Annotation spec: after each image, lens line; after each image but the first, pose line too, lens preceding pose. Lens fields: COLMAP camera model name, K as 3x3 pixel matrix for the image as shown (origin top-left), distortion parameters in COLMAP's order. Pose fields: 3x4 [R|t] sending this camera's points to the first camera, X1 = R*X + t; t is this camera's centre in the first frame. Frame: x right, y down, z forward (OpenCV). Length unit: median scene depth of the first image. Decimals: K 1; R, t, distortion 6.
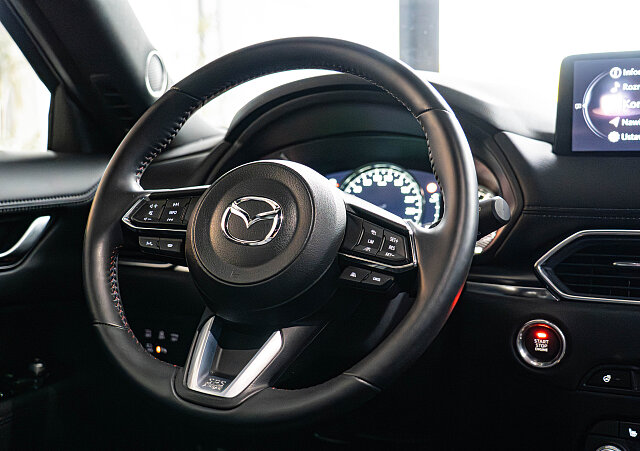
lens RADIAL K [[834.1, 0, 320.0], [0, 834.1, 225.5], [0, 0, 1]] dist [0.020274, 0.034400]
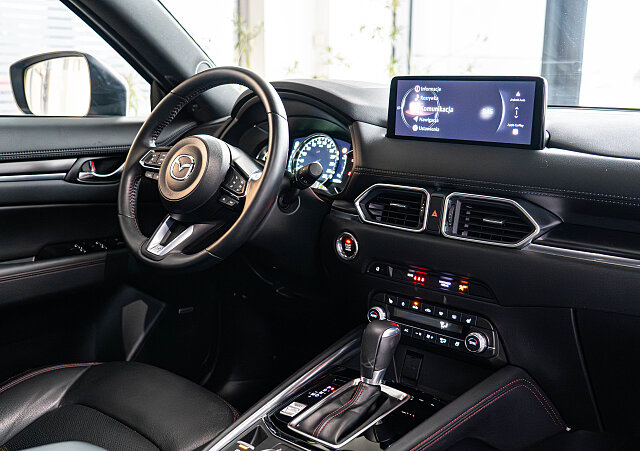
lens RADIAL K [[689.7, 0, 320.0], [0, 689.7, 225.5], [0, 0, 1]] dist [0.016368, 0.007230]
pose [[0.948932, 0.085959, -0.303546, 0.603371], [-0.053391, 0.992043, 0.114021, -0.060477], [0.310931, -0.091992, 0.945970, -0.361633]]
